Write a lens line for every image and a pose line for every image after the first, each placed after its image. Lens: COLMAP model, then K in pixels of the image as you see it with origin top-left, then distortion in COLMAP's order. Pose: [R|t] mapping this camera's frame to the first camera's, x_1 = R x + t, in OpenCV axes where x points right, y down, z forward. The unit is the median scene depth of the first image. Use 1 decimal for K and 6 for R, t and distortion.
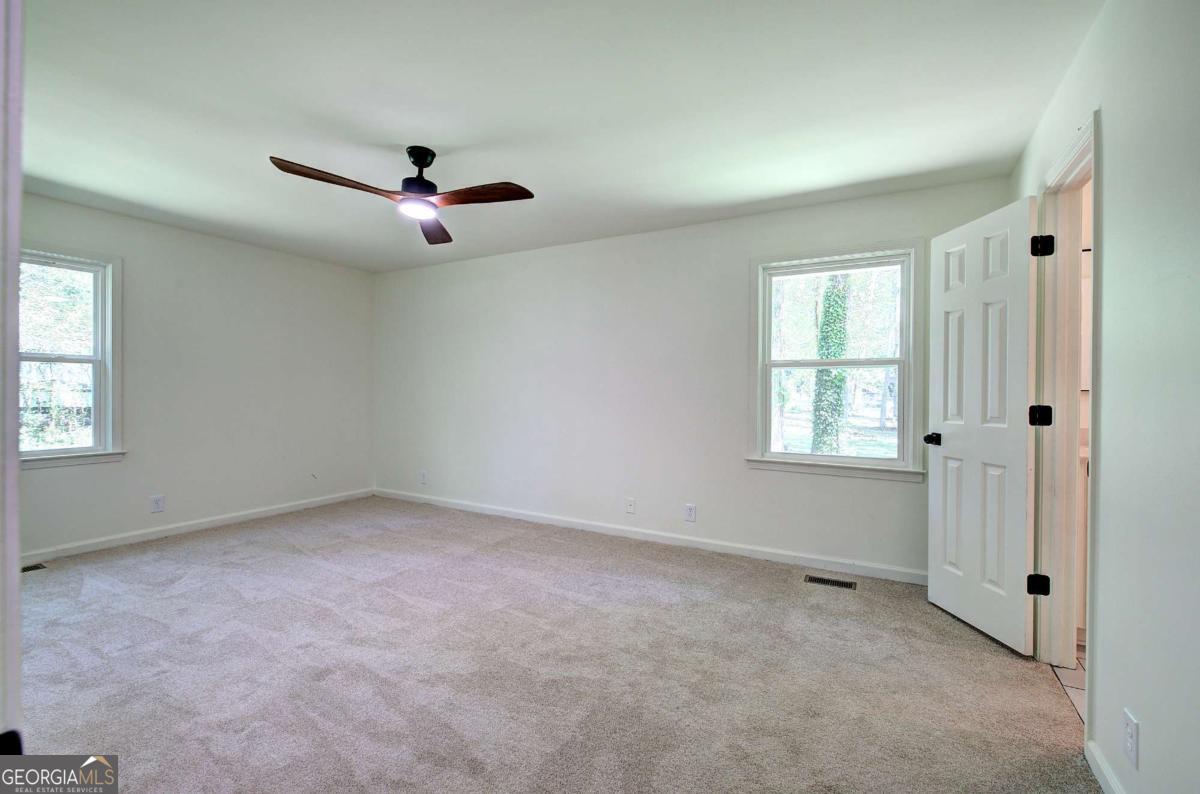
lens RADIAL K [[508.5, 0, 609.1], [0, 508.5, 394.4], [0, 0, 1]] dist [-0.004182, 0.001103]
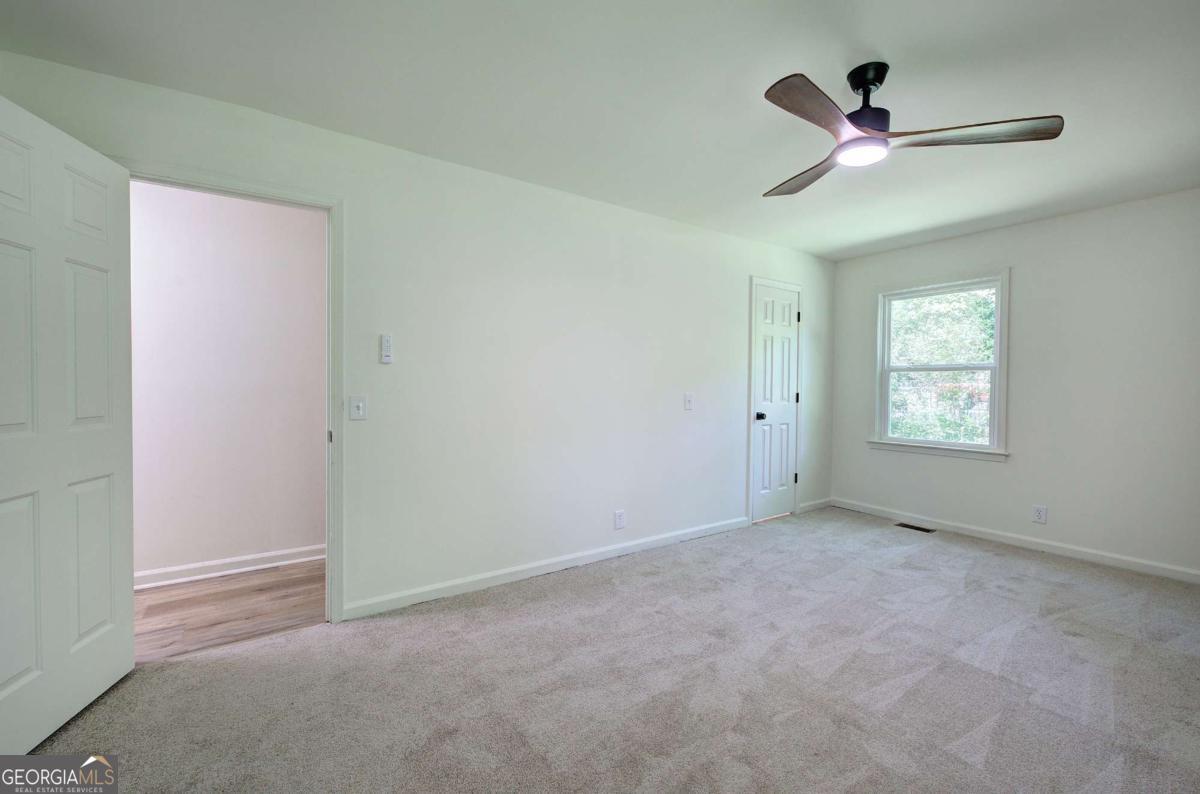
lens RADIAL K [[508.5, 0, 599.1], [0, 508.5, 397.9], [0, 0, 1]] dist [-0.004182, 0.001103]
pose [[-0.468656, 0.010628, -0.883317, 0.398370], [-0.010788, 0.999784, 0.017753, -0.011731], [0.883315, 0.017849, -0.468440, 0.845611]]
